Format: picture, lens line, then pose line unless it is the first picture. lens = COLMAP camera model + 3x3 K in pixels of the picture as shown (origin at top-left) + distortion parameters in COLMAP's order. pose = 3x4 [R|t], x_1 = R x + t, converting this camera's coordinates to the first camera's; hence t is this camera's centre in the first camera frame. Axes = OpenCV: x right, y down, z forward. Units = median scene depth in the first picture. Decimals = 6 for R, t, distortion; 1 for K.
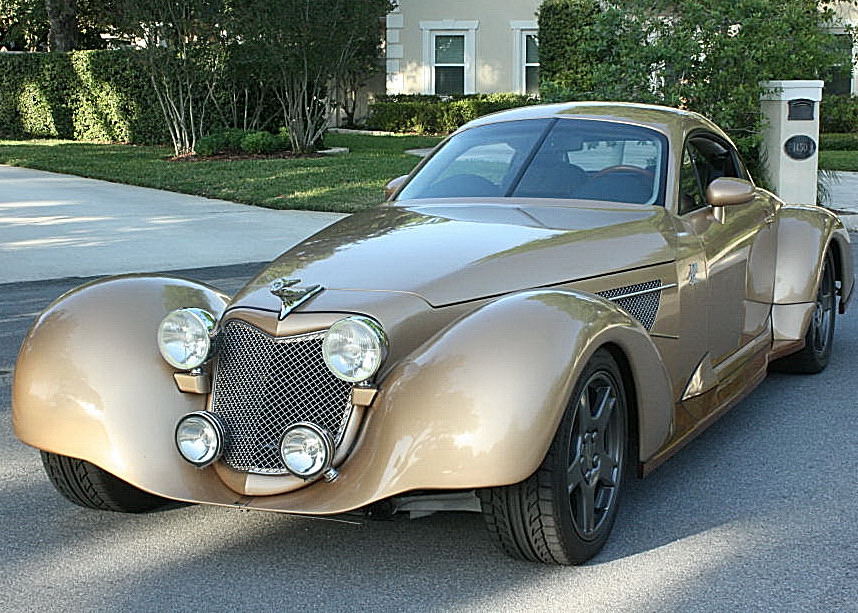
lens RADIAL K [[1530.9, 0, 435.1], [0, 1530.9, 306.4], [0, 0, 1]] dist [-0.045766, 0.000000]
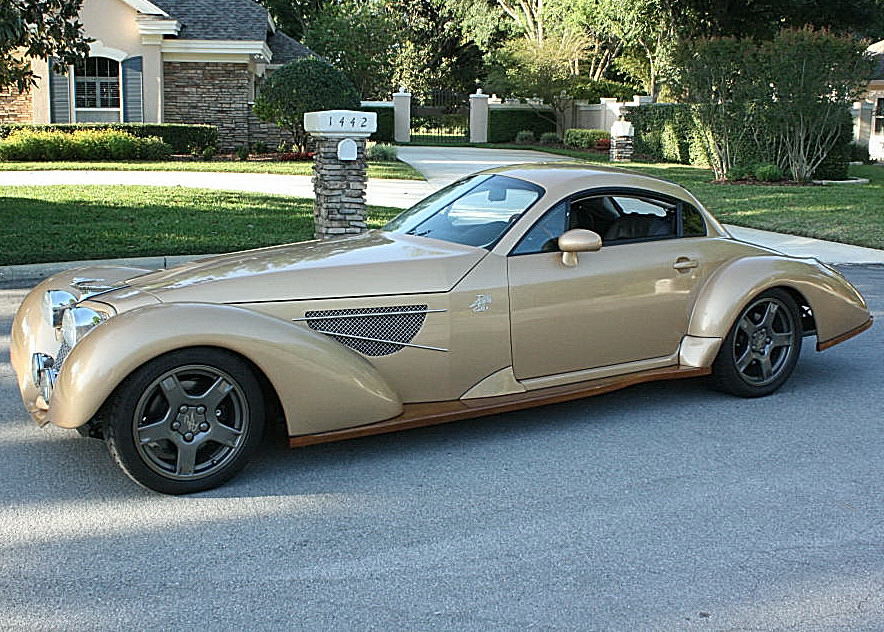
lens RADIAL K [[1025.1, 0, 440.4], [0, 1025.1, 311.9], [0, 0, 1]] dist [-0.099624, 0.000000]
pose [[0.818059, 0.116557, -0.563200, 0.139961], [-0.092711, 0.993167, 0.070877, -0.016087], [0.567613, -0.005767, 0.823275, 0.060504]]
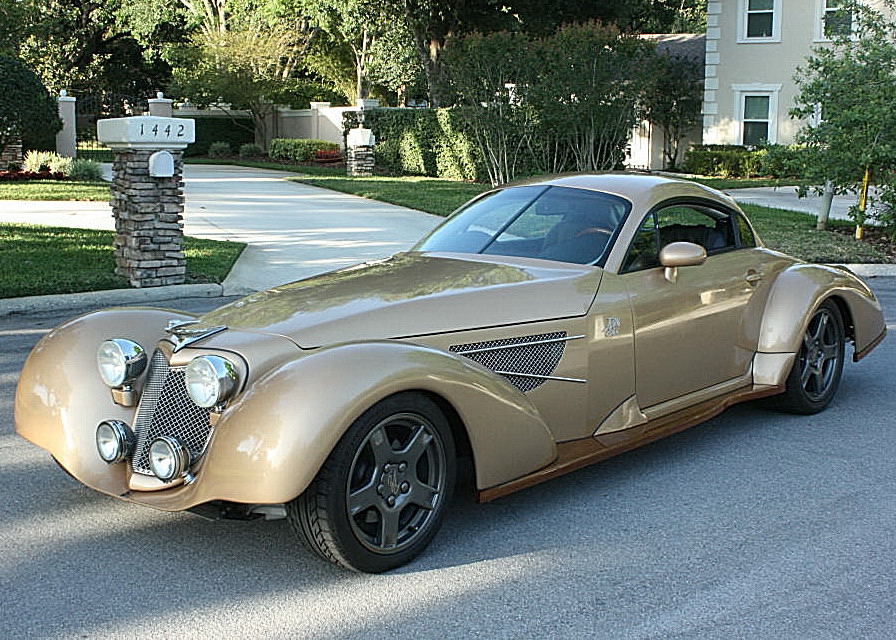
lens RADIAL K [[1222.1, 0, 440.7], [0, 1222.1, 318.8], [0, 0, 1]] dist [-0.069553, 0.000000]
pose [[0.956769, 0.051470, -0.286257, 0.068924], [-0.048596, 0.998671, 0.017138, -0.008227], [0.286759, -0.002486, 0.958000, 0.017685]]
